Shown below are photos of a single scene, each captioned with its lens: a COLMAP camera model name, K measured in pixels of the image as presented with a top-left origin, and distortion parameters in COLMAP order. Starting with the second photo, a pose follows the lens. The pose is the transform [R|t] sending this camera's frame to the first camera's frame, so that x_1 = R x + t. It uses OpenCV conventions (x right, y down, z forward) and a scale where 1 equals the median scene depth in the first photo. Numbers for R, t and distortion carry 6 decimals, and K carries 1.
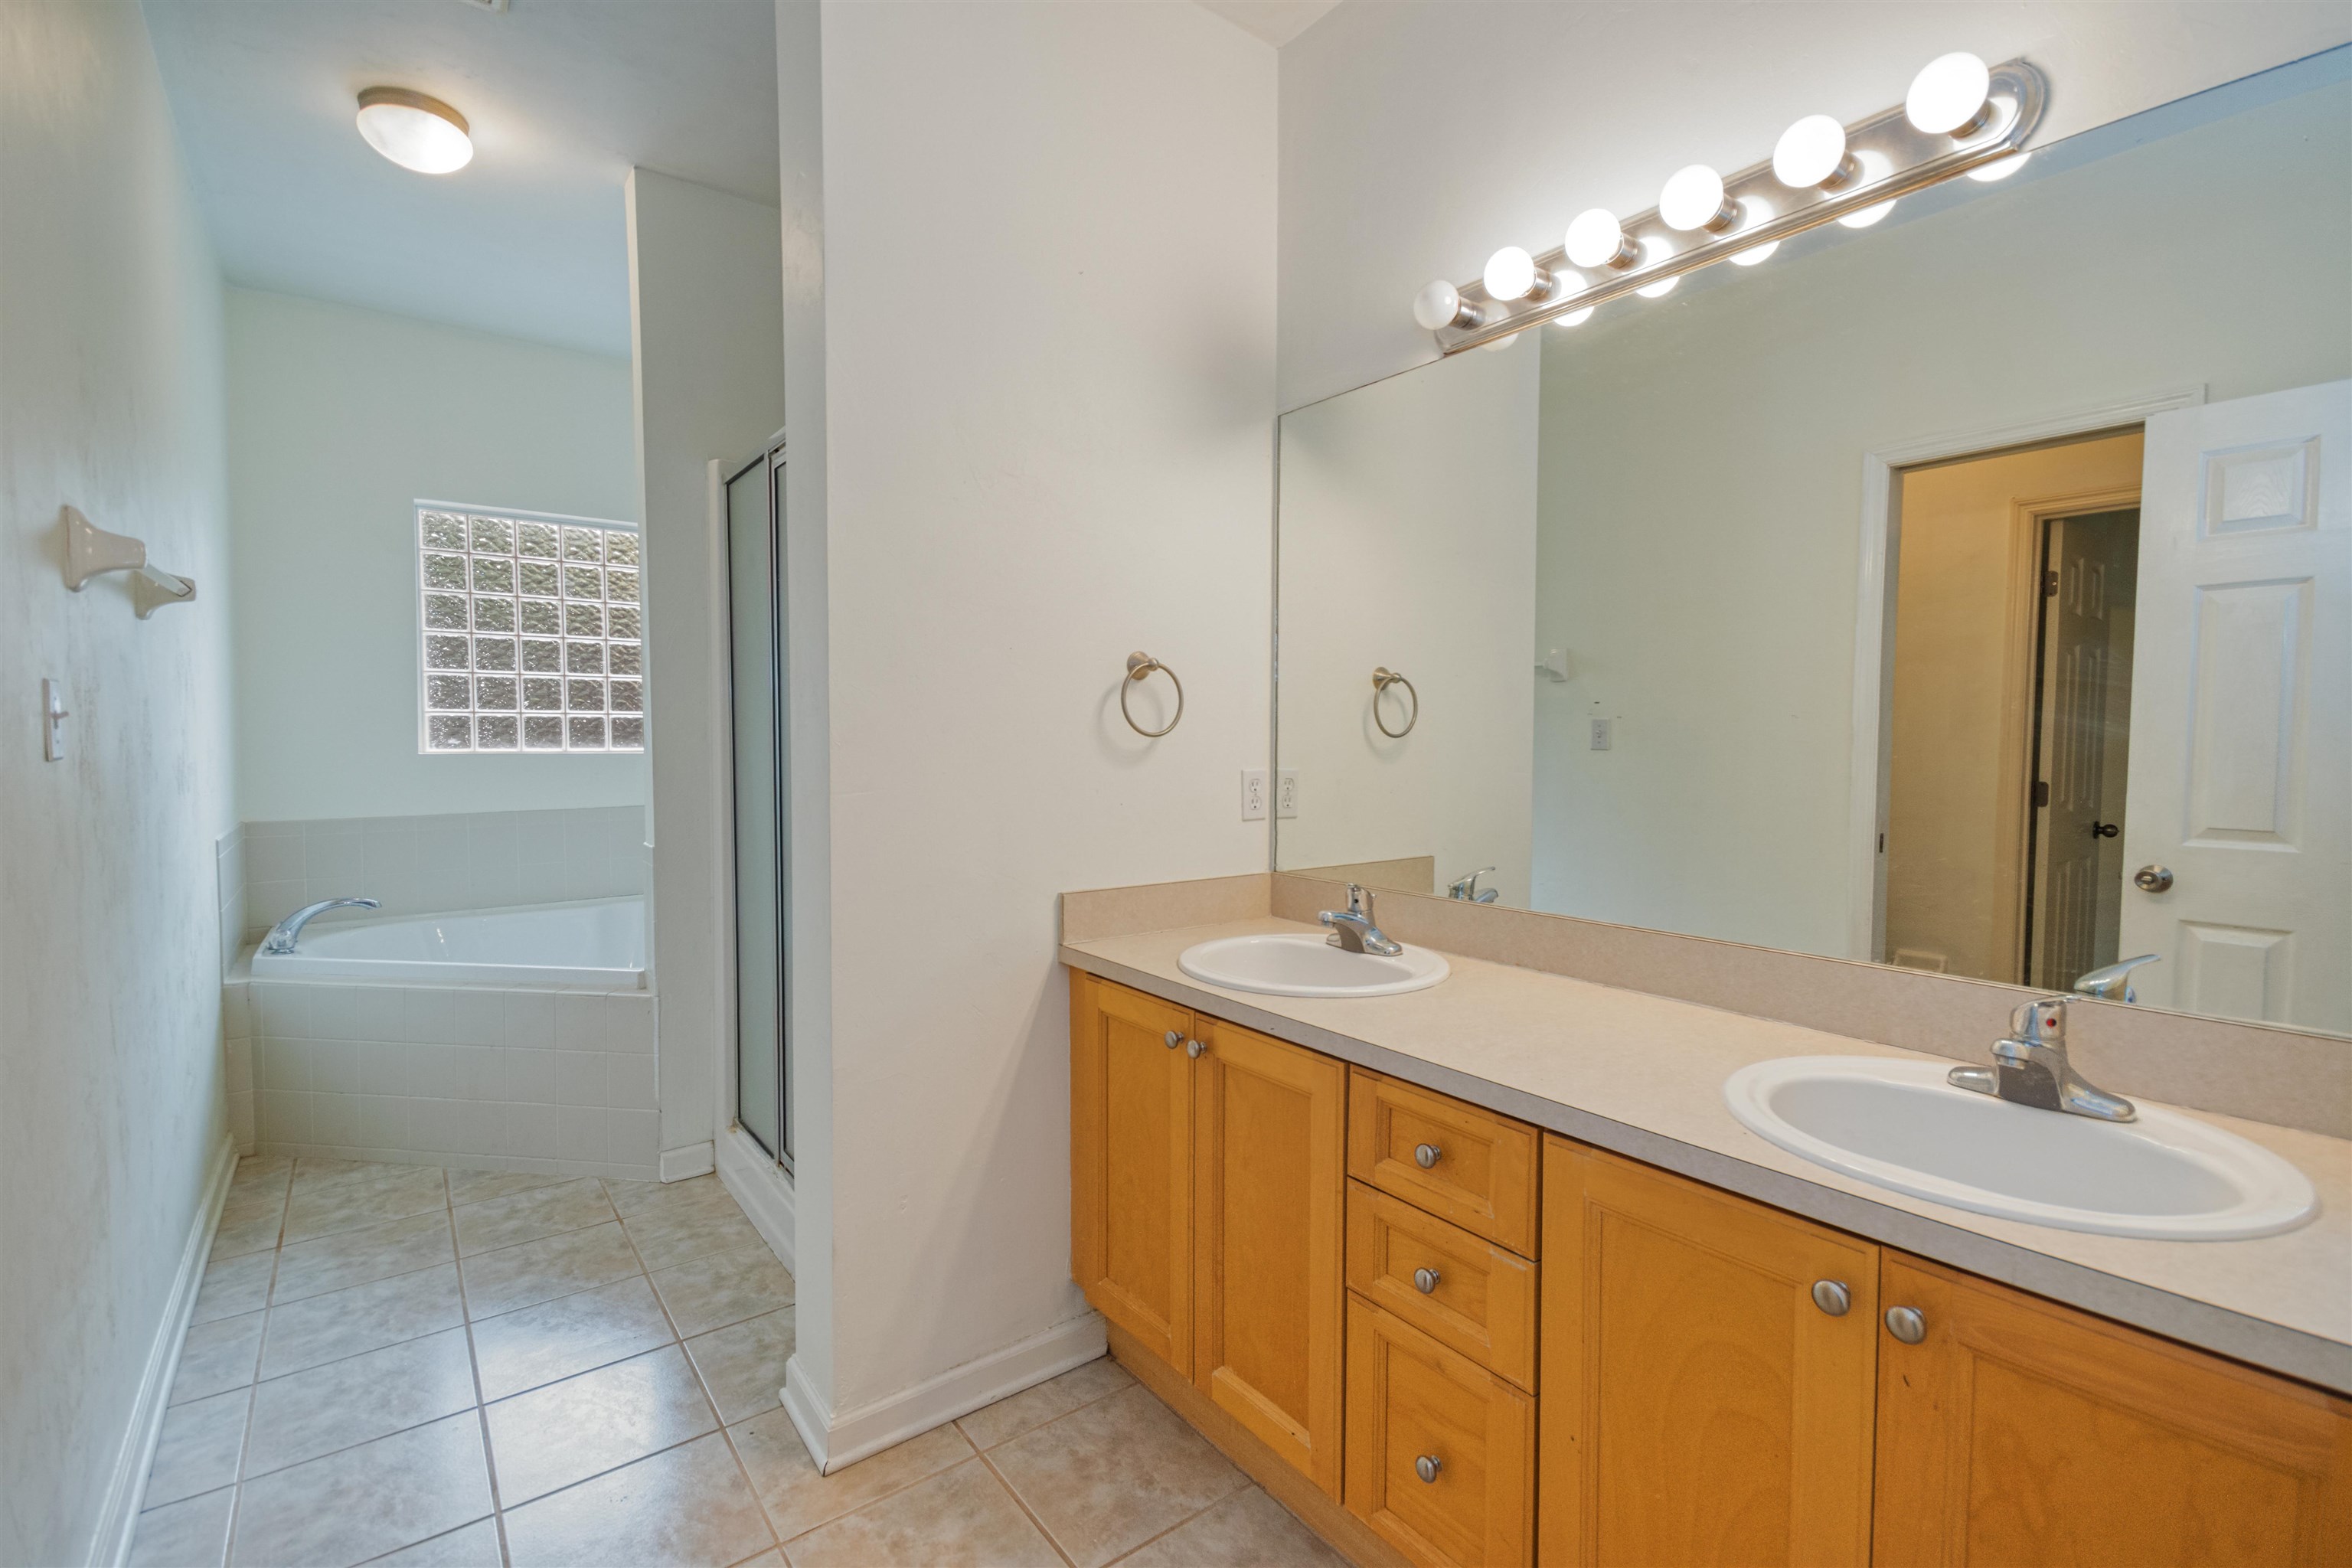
lens RADIAL K [[1054.5, 0, 1193.5], [0, 1054.5, 773.8], [0, 0, 1]] dist [0.015795, -0.013706]
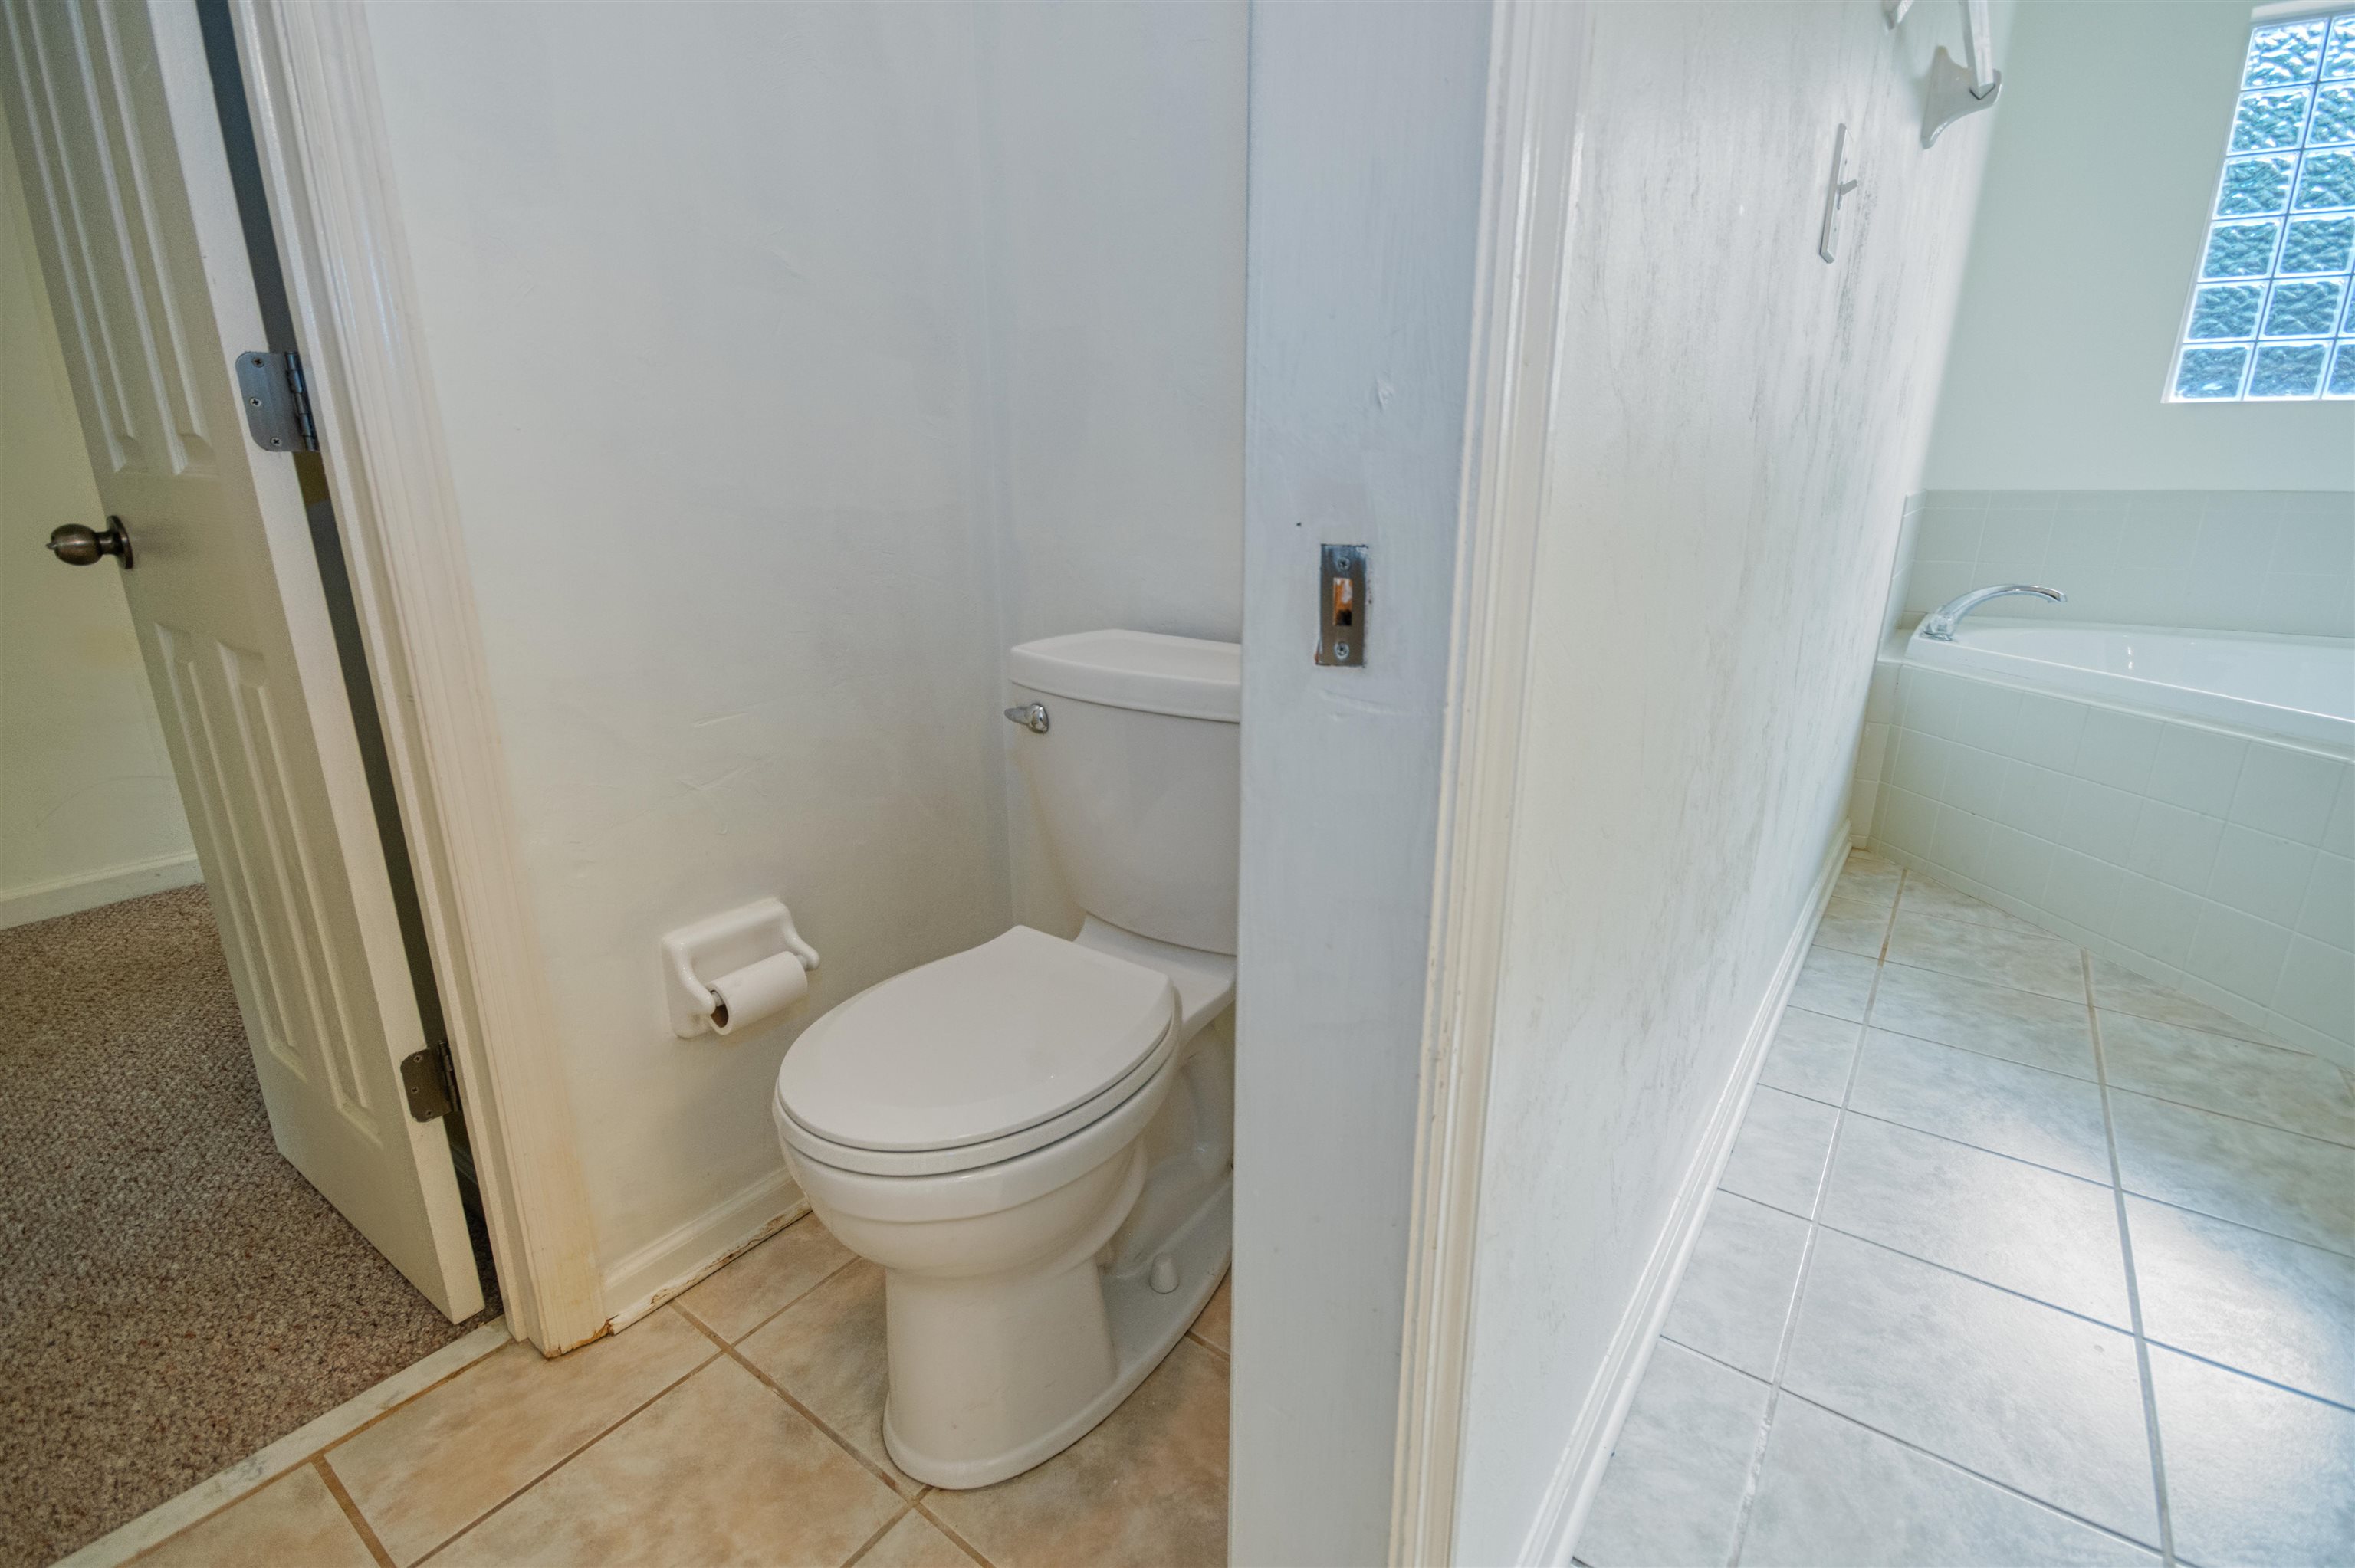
lens RADIAL K [[1055.7, 0, 1195.1], [0, 1055.7, 773.8], [0, 0, 1]] dist [0.015795, -0.013706]
pose [[0.279968, 0.263322, -0.923190, -0.232219], [-0.040829, 0.964043, 0.262593, 0.083282], [0.959141, -0.035824, 0.280652, 0.194720]]
